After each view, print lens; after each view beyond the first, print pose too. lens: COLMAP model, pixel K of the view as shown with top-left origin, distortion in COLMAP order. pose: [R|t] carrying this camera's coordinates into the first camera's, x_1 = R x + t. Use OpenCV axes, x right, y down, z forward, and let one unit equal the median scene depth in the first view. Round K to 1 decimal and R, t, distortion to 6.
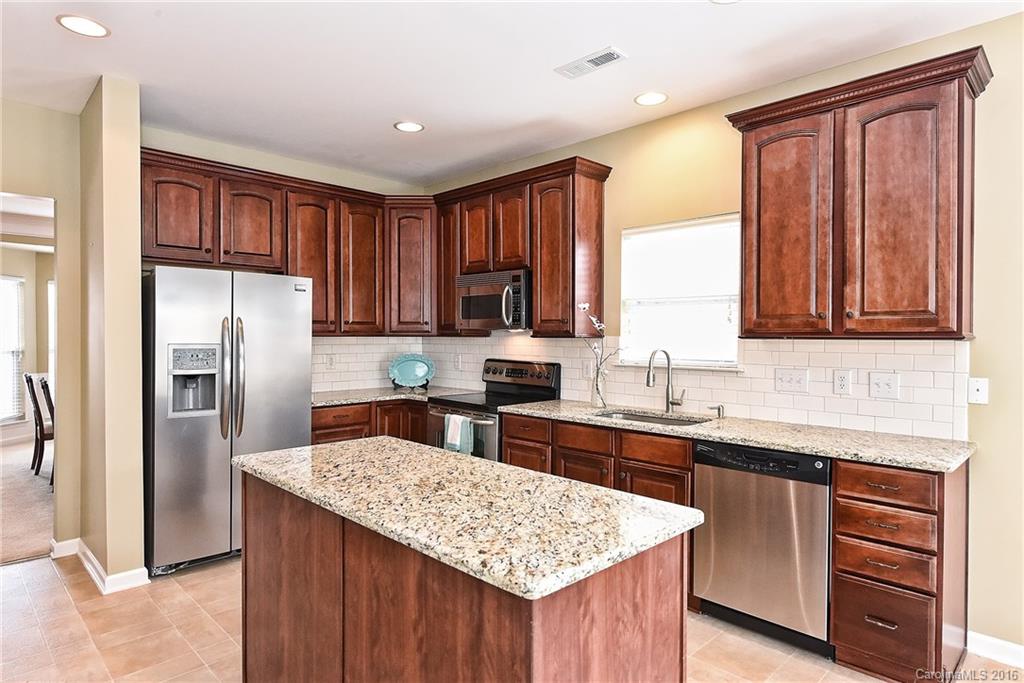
lens RADIAL K [[587.6, 0, 512.0], [0, 587.6, 341.5], [0, 0, 1]] dist [-0.001532, 0.000163]
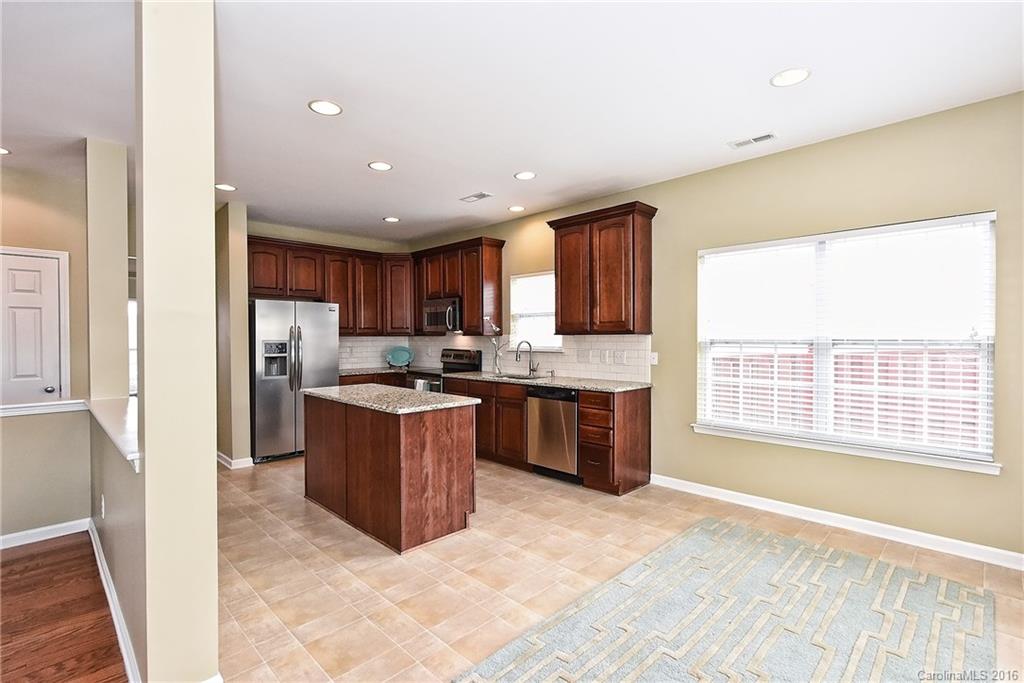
lens RADIAL K [[475.7, 0, 512.0], [0, 475.7, 341.5], [0, 0, 1]] dist [-0.000505, -0.000141]
pose [[0.999956, -0.008710, 0.003495, 0.187566], [0.008711, 0.999962, -0.000133, 0.012658], [-0.003494, 0.000164, 0.999994, -0.466754]]
